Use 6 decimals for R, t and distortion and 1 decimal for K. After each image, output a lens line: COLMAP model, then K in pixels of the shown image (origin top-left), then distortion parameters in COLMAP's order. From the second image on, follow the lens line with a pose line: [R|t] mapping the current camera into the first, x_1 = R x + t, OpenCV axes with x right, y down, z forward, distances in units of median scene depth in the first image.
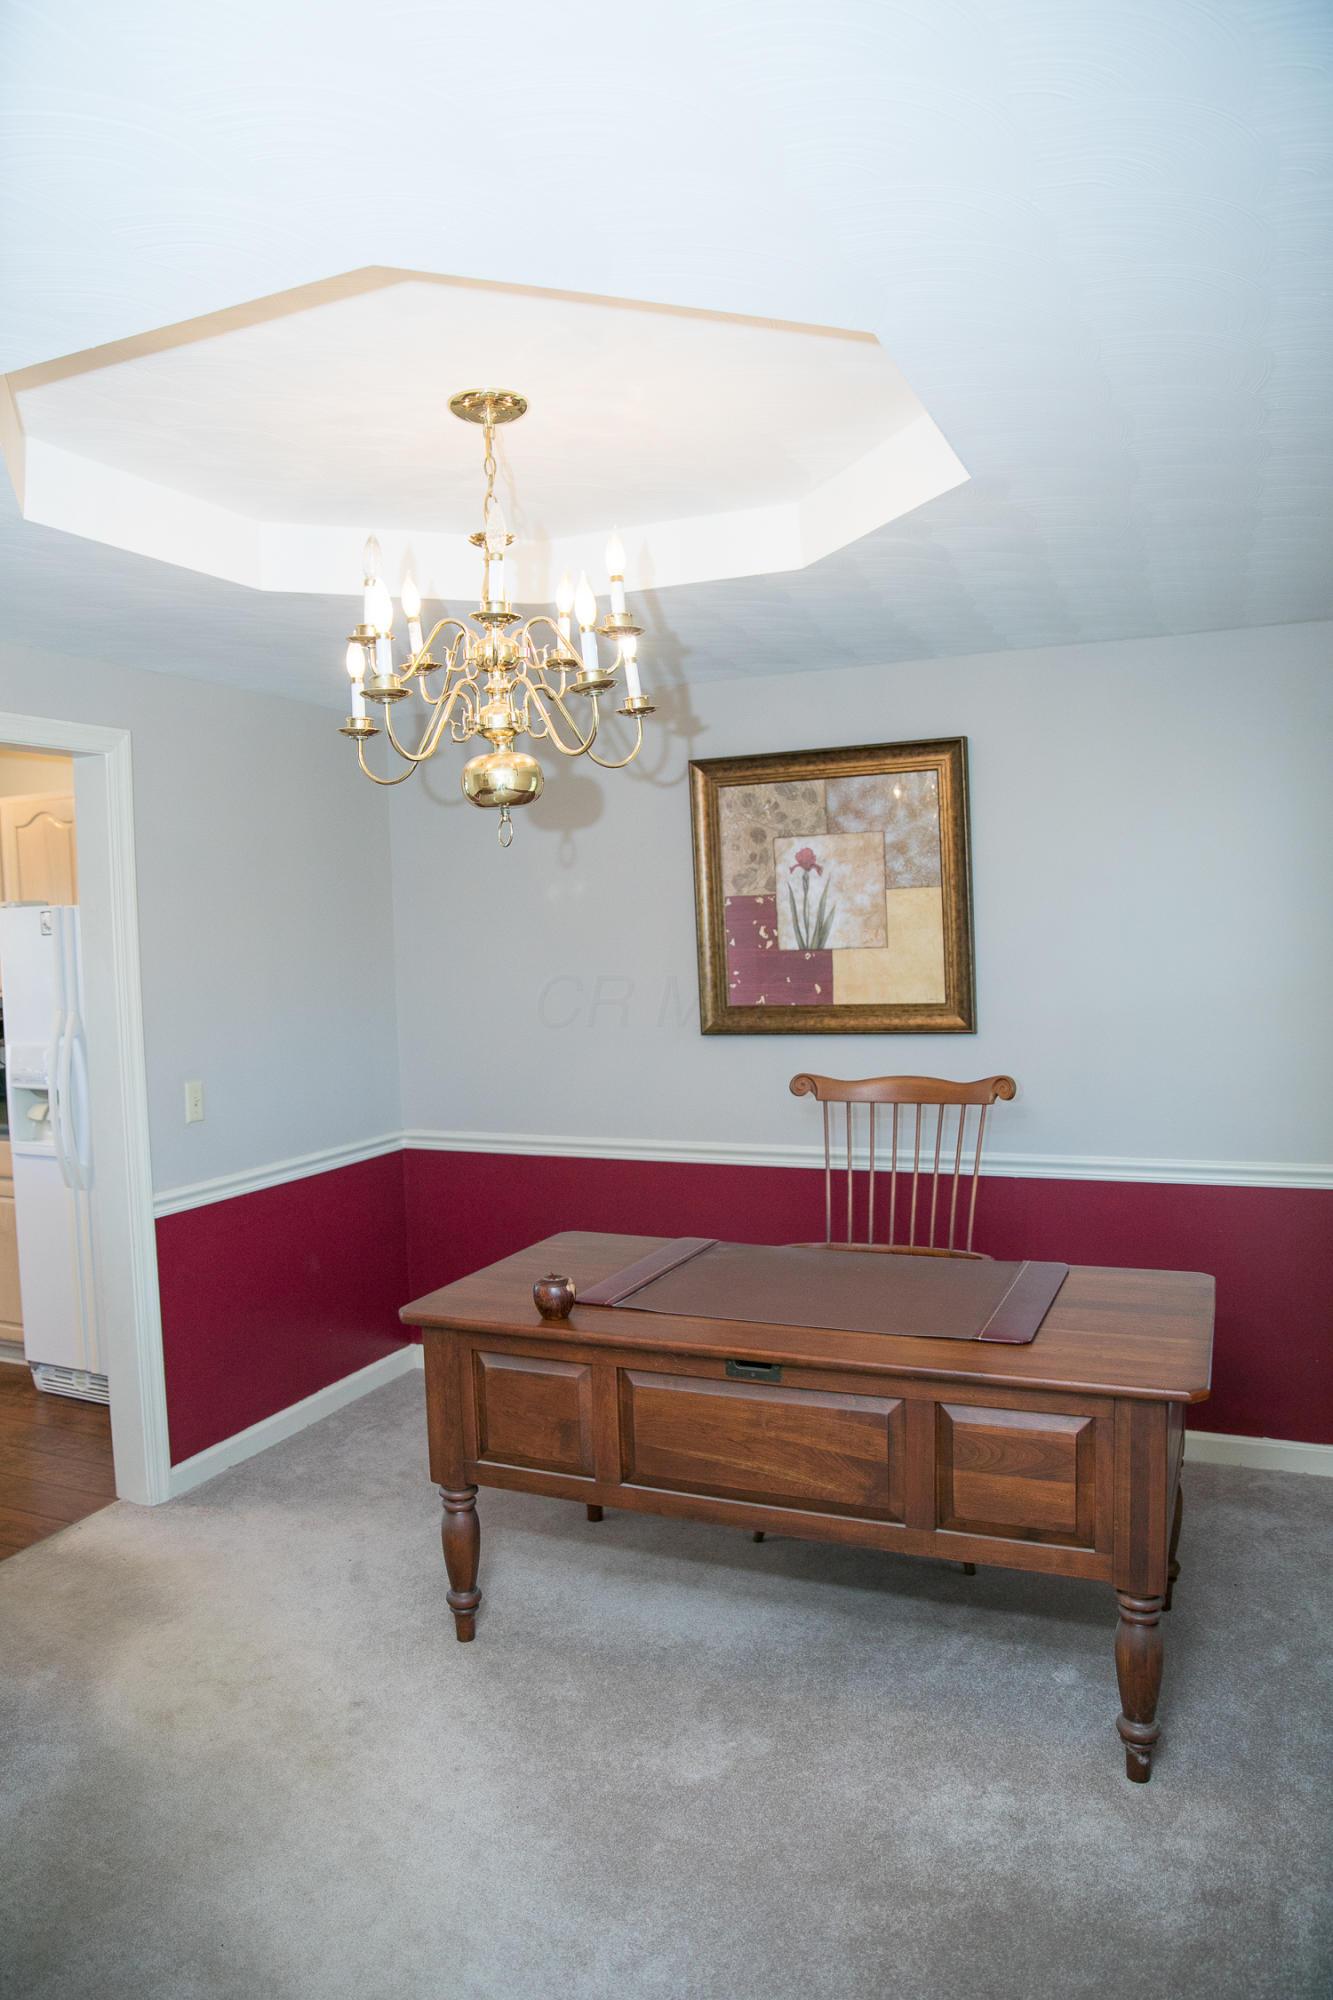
lens RADIAL K [[1413.4, 0, 659.2], [0, 1413.4, 992.7], [0, 0, 1]] dist [-0.106127, 0.086030]
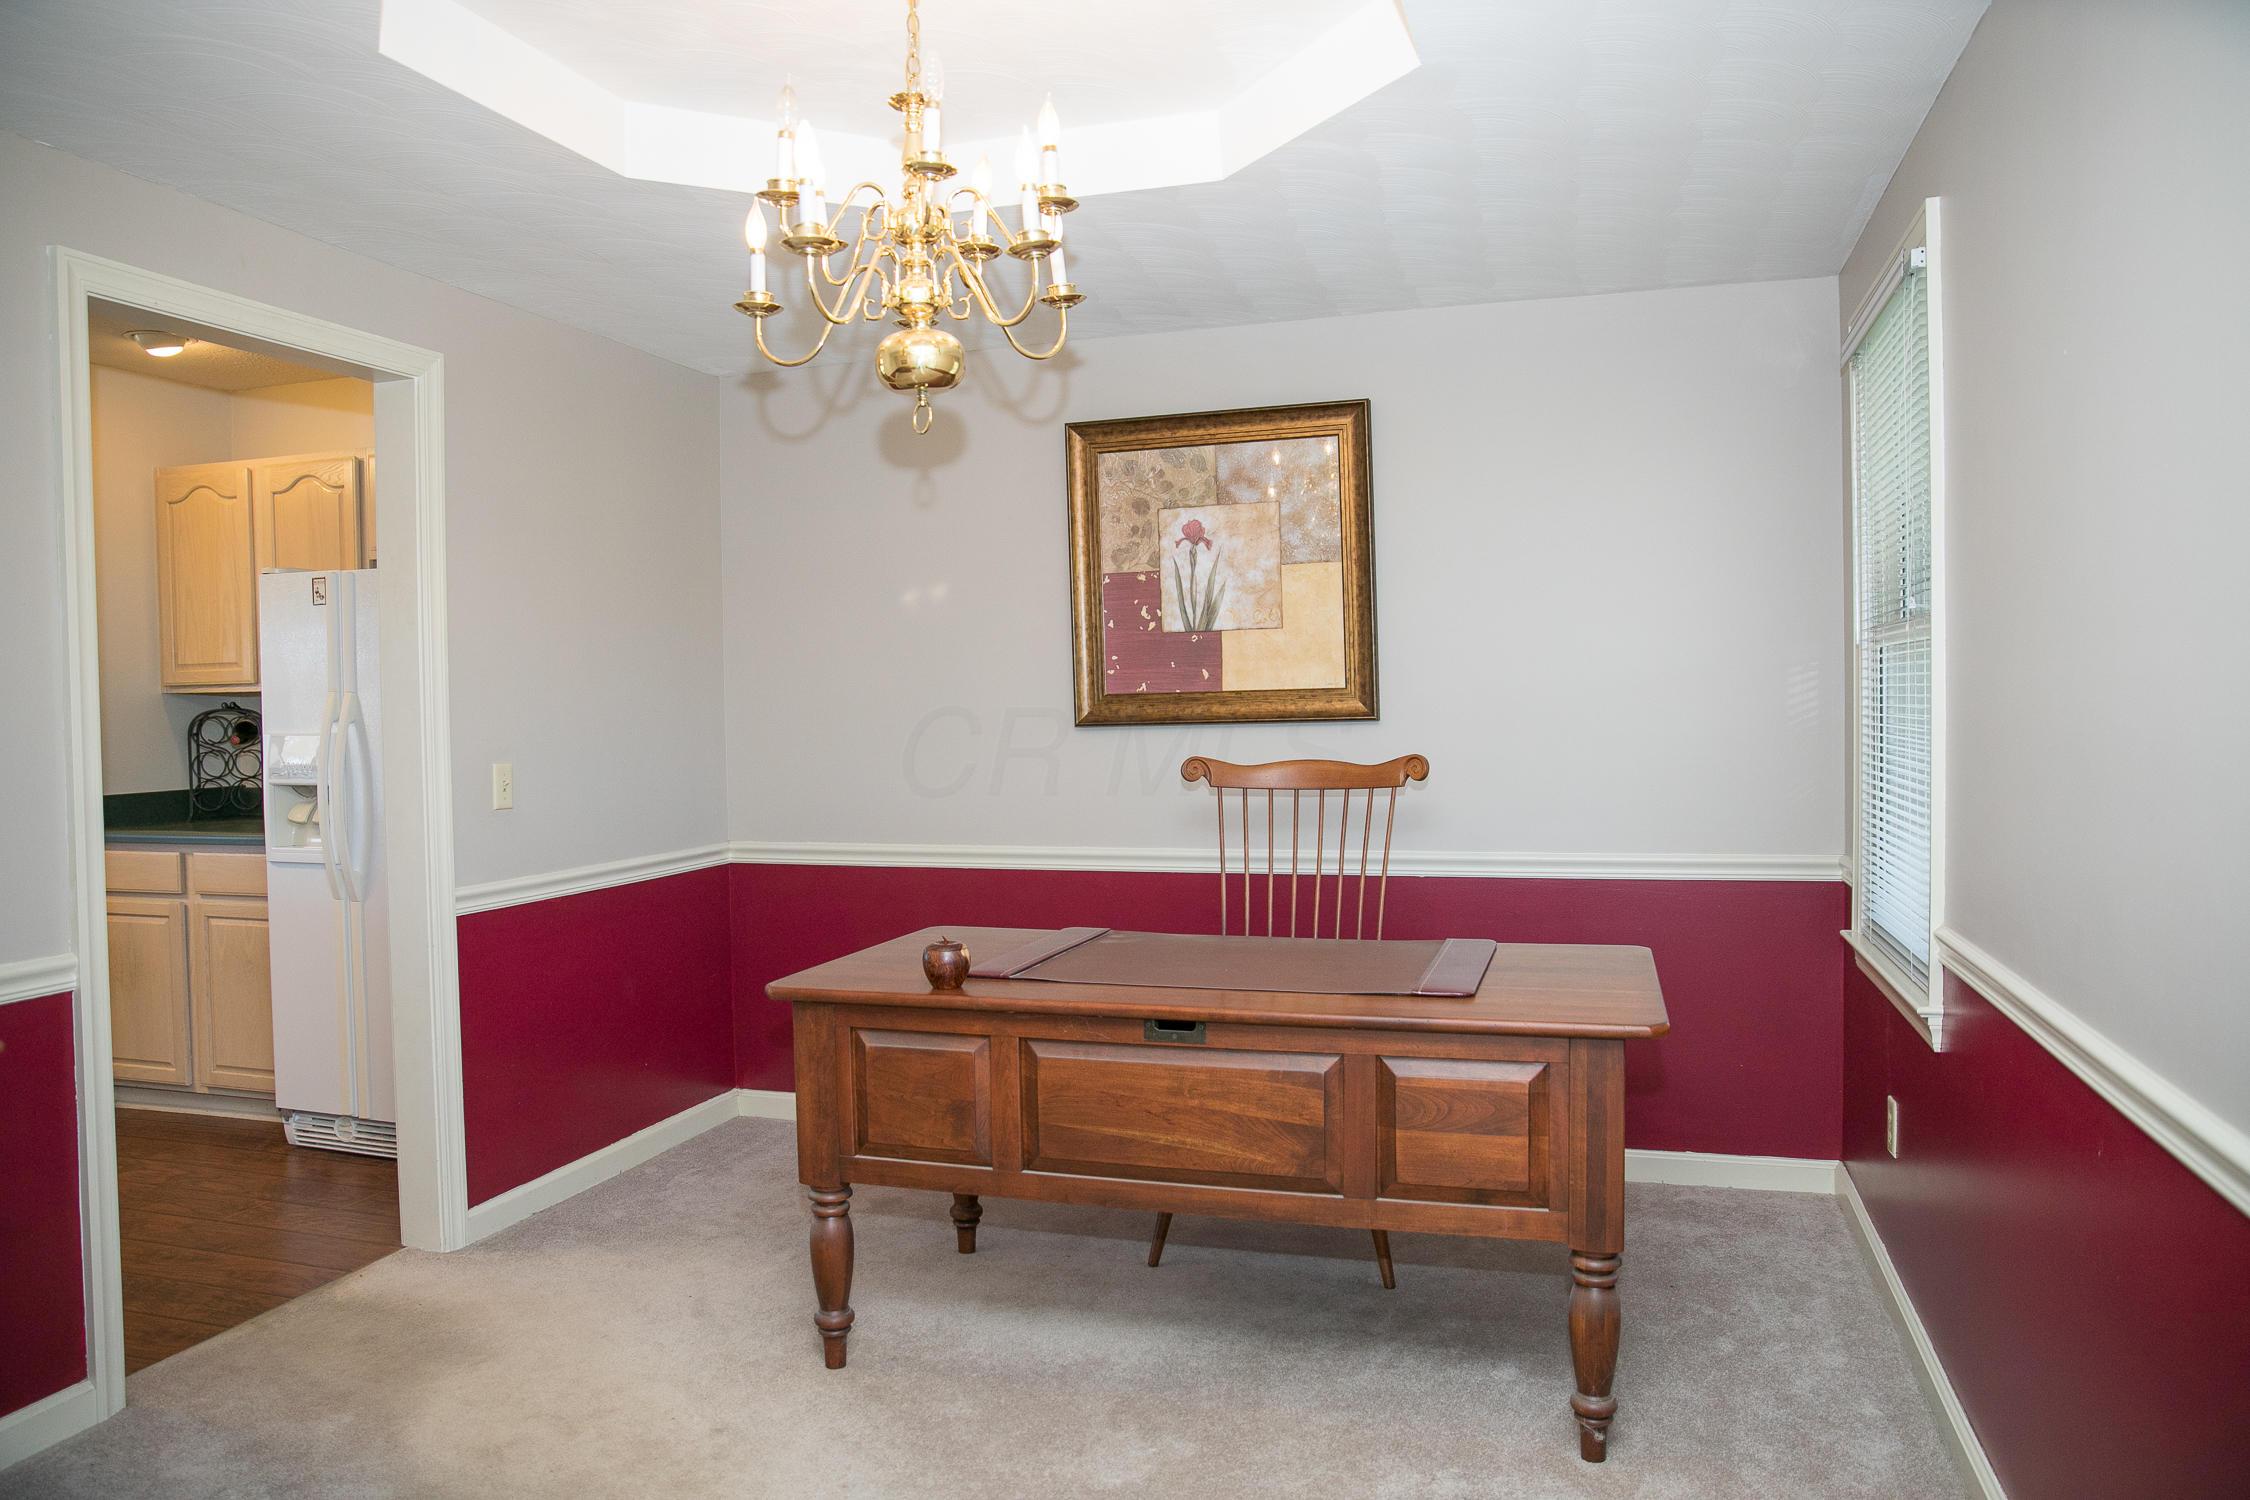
lens RADIAL K [[1590.1, 0, 1151.6], [0, 1590.1, 707.8], [0, 0, 1]] dist [-0.106127, 0.086030]
pose [[0.993270, 0.010810, 0.115312, -0.061127], [-0.006478, 0.999261, -0.037876, 0.087959], [-0.115636, 0.036874, 0.992607, -0.021599]]
